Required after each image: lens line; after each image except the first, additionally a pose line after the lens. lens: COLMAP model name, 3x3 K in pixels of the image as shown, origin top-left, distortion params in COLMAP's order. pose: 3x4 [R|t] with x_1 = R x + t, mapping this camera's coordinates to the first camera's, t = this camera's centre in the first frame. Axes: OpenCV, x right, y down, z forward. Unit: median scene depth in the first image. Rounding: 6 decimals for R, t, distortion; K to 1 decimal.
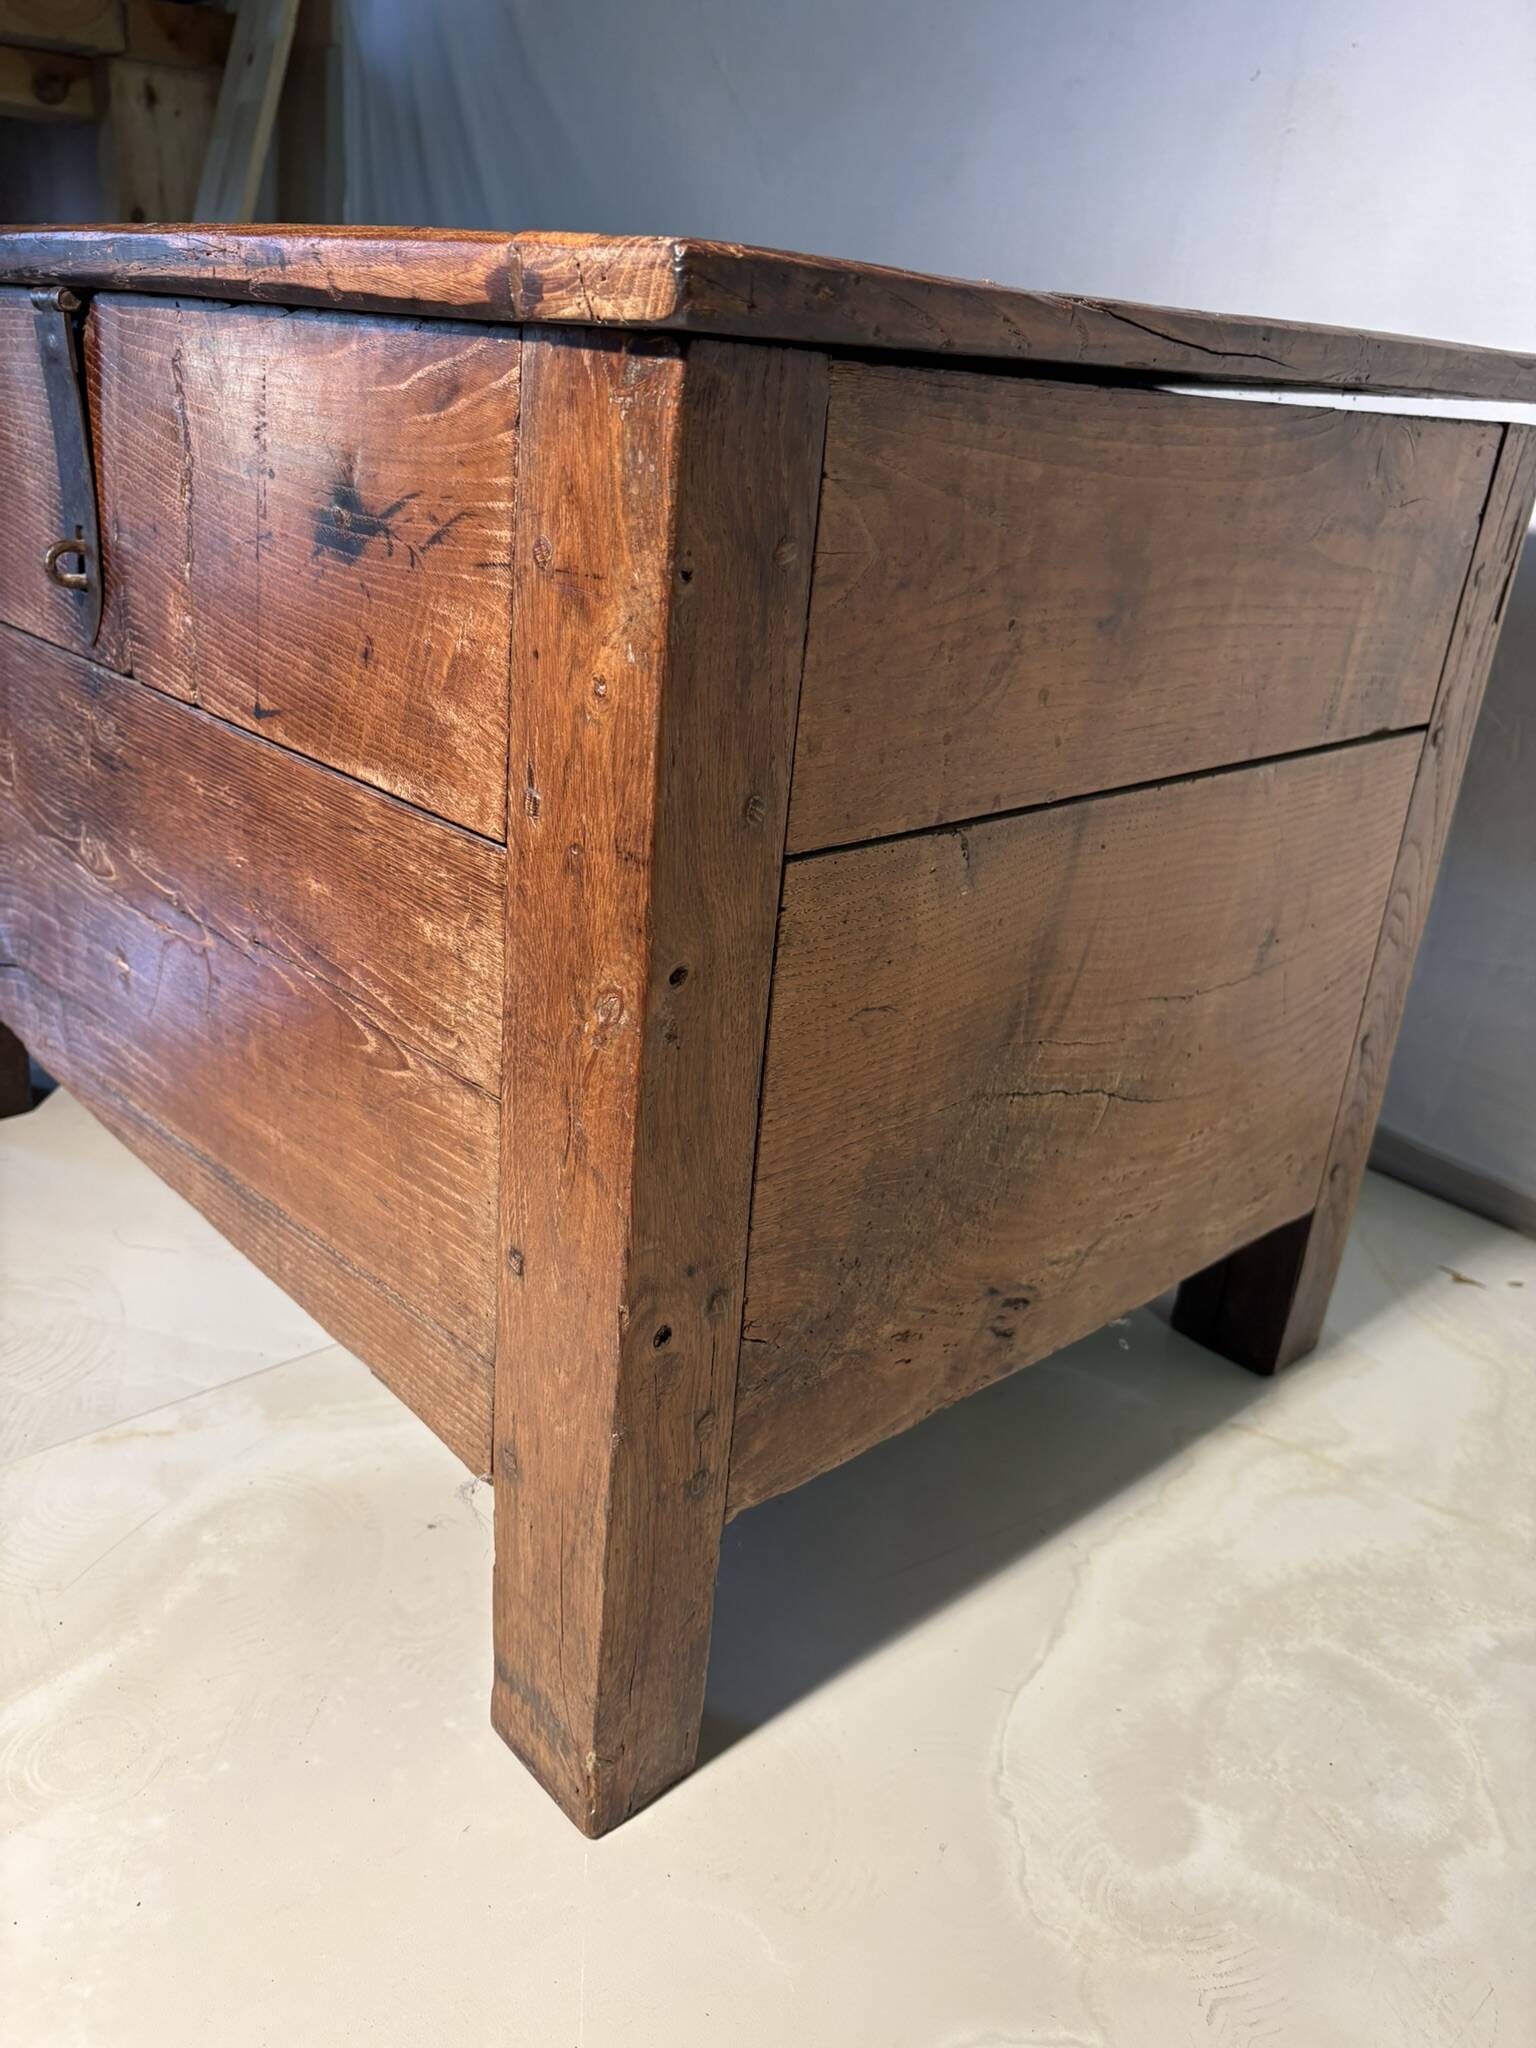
lens RADIAL K [[1586.4, 0, 768.0], [0, 1586.4, 1024.0], [0, 0, 1]] dist [-0.000782, -0.003000]
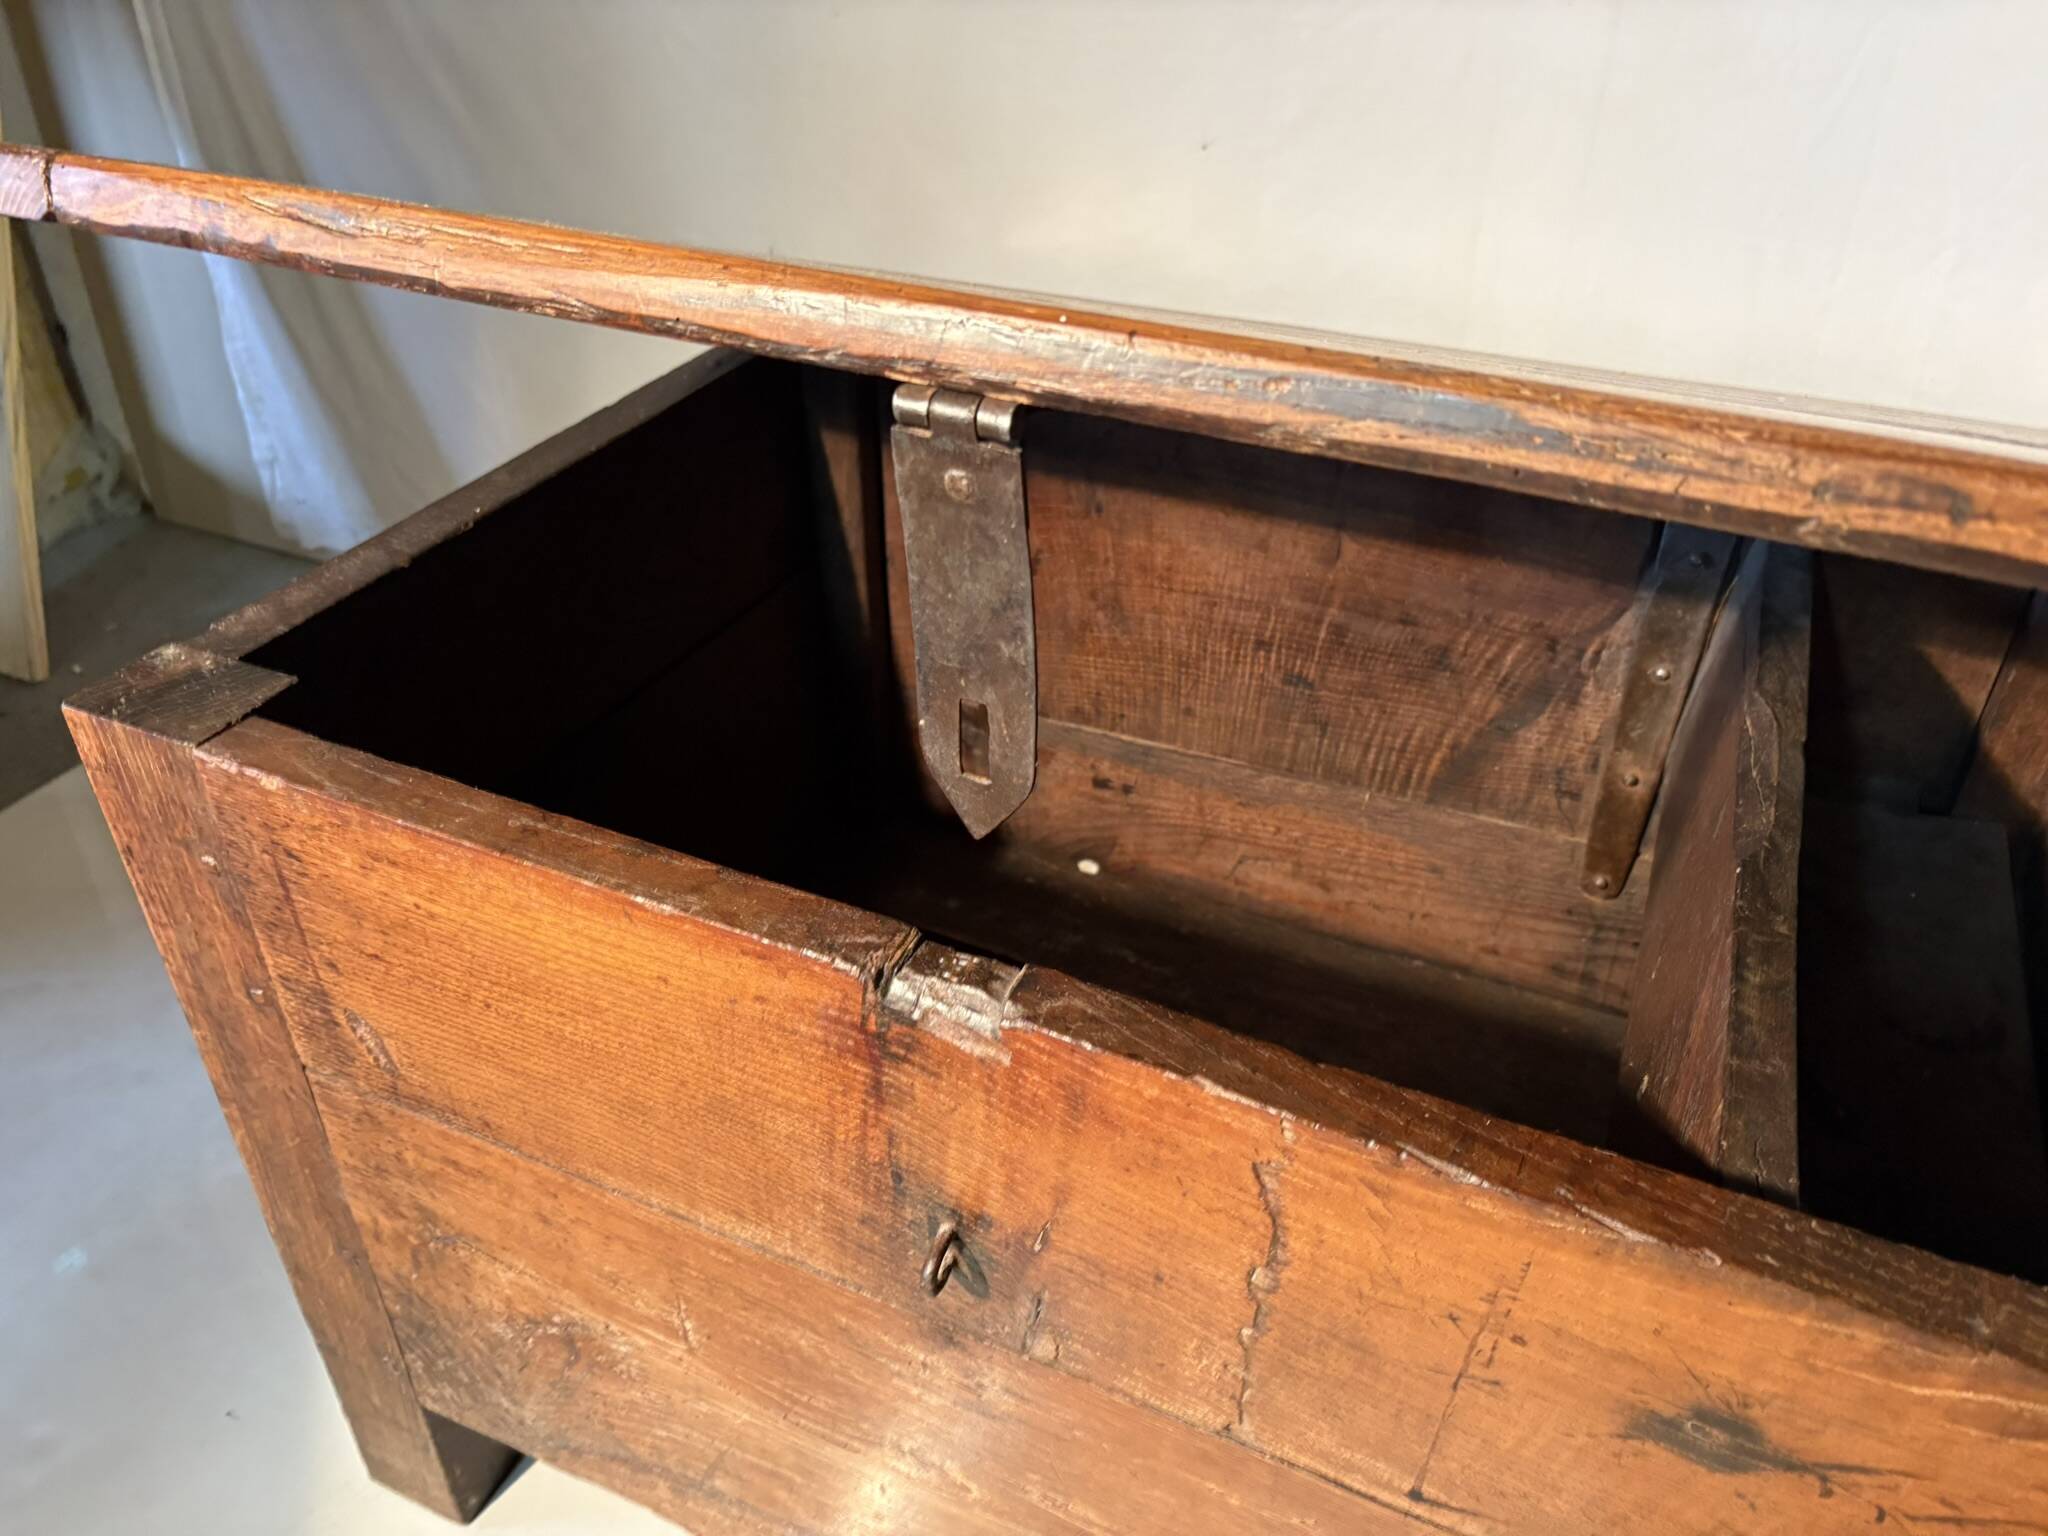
lens RADIAL K [[1562.1, 0, 1013.4], [0, 1562.1, 763.5], [0, 0, 1]] dist [0.008209, 0.009414]
pose [[0.919789, -0.285436, 0.269284, -0.618006], [0.212811, 0.939382, 0.268835, -0.807859], [-0.329696, -0.189965, 0.924778, 0.391756]]
